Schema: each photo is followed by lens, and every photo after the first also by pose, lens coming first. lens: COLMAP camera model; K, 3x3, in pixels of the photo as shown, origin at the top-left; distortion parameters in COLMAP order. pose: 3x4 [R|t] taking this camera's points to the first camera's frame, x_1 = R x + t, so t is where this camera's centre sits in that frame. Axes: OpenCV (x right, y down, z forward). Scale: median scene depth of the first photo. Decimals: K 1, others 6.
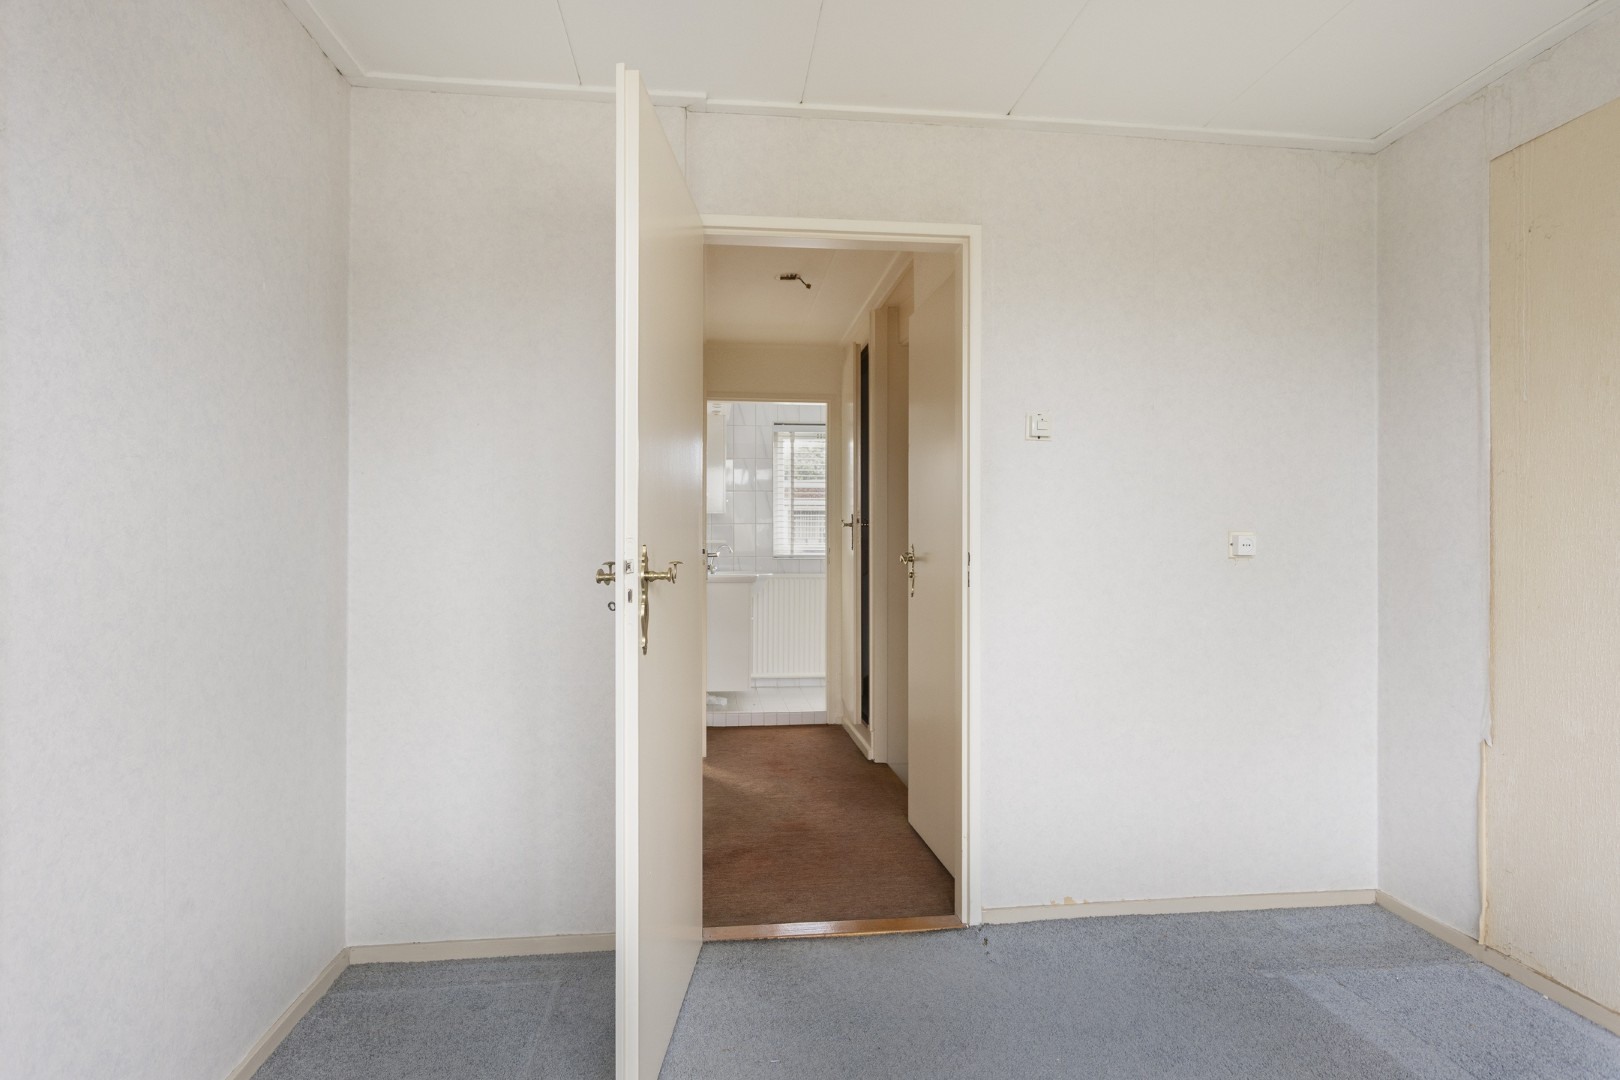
lens RADIAL K [[907.2, 0, 810.0], [0, 907.2, 540.0], [0, 0, 1]] dist [-0.000479, -0.000129]
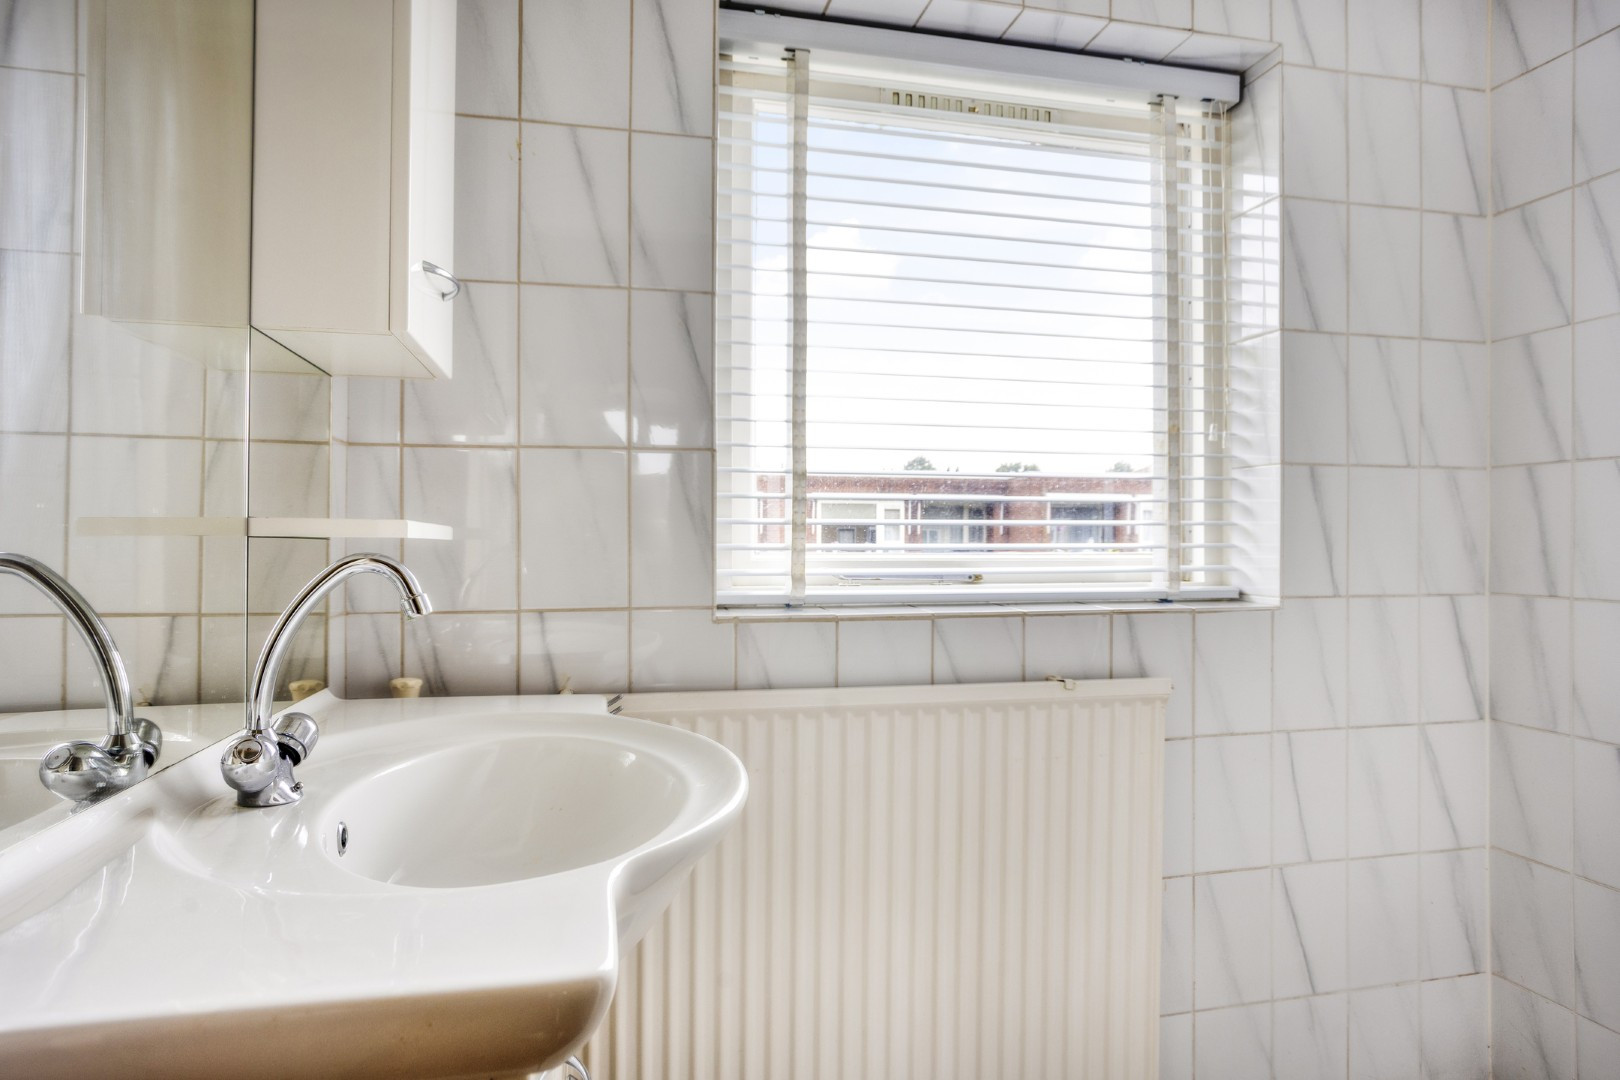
lens RADIAL K [[923.6, 0, 810.0], [0, 923.6, 540.0], [0, 0, 1]] dist [-0.032625, 0.034387]
pose [[0.995019, 0.001126, 0.099678, -0.039799], [-0.001773, 0.999978, 0.006403, 0.001273], [-0.099669, -0.006548, 0.994999, 0.785173]]
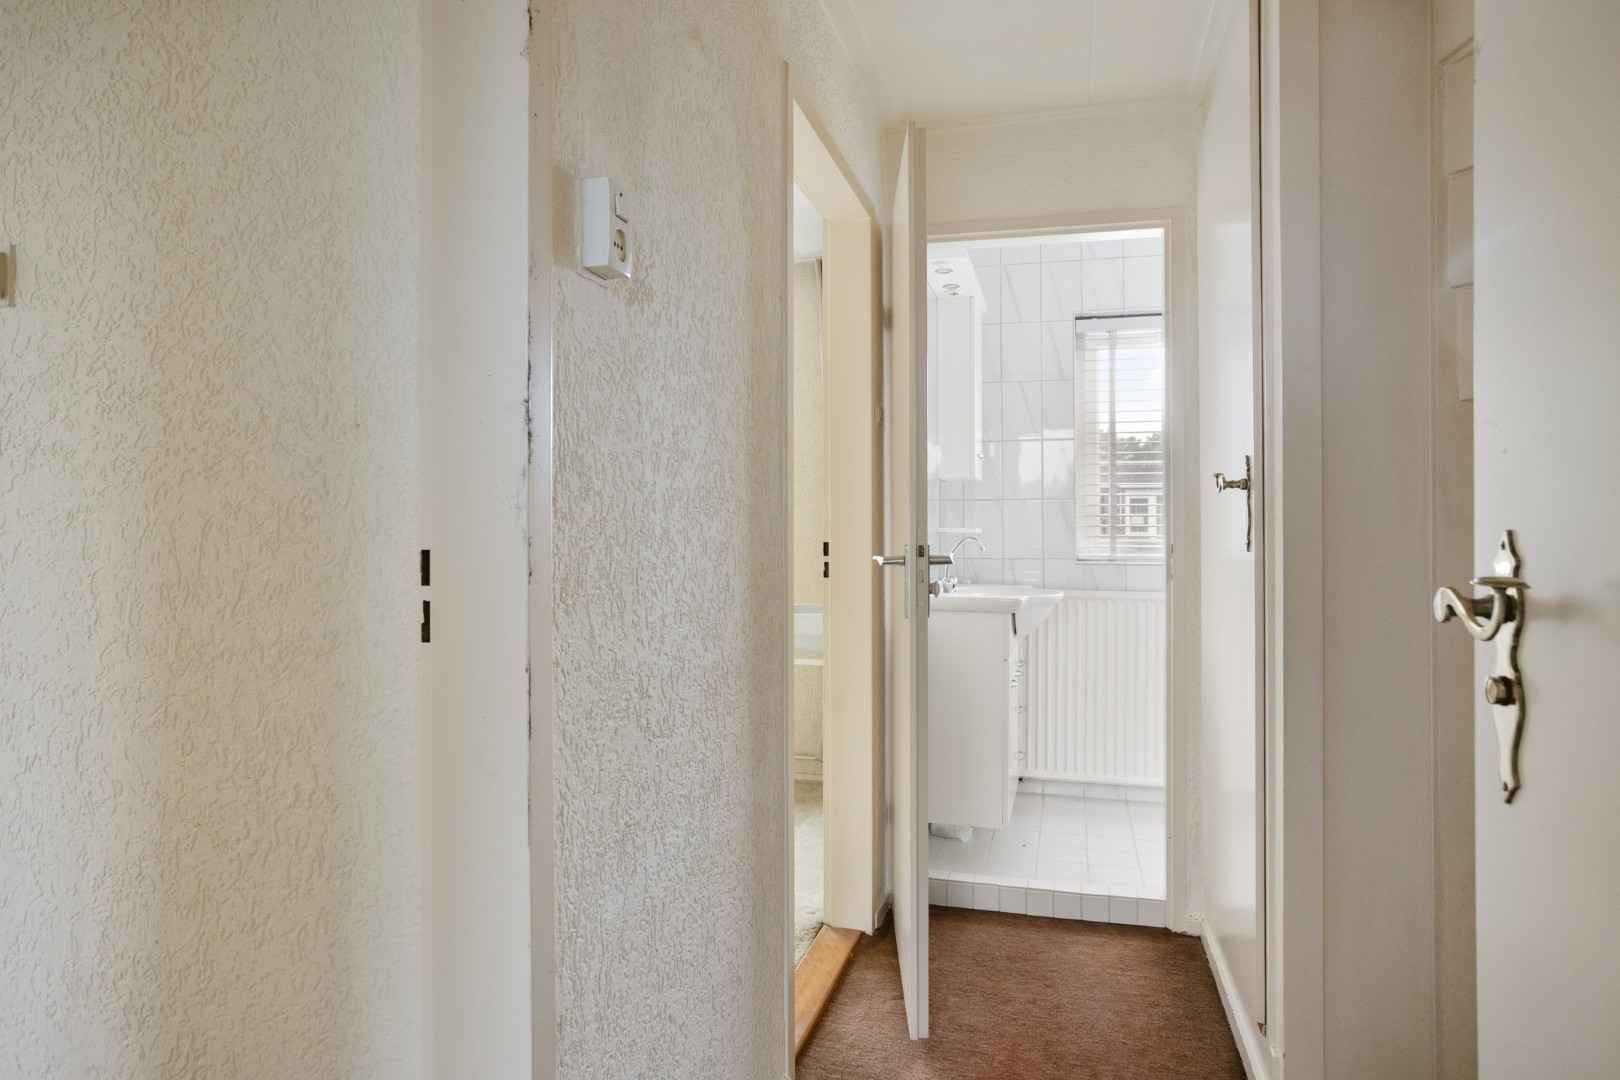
lens RADIAL K [[965.7, 0, 811.7], [0, 965.7, 545.4], [0, 0, 1]] dist [-0.020812, 0.000352]
pose [[0.929201, -0.006617, -0.369516, 0.026394], [0.011130, 0.999887, 0.010083, 0.002015], [0.369407, -0.013482, 0.929170, 0.400943]]
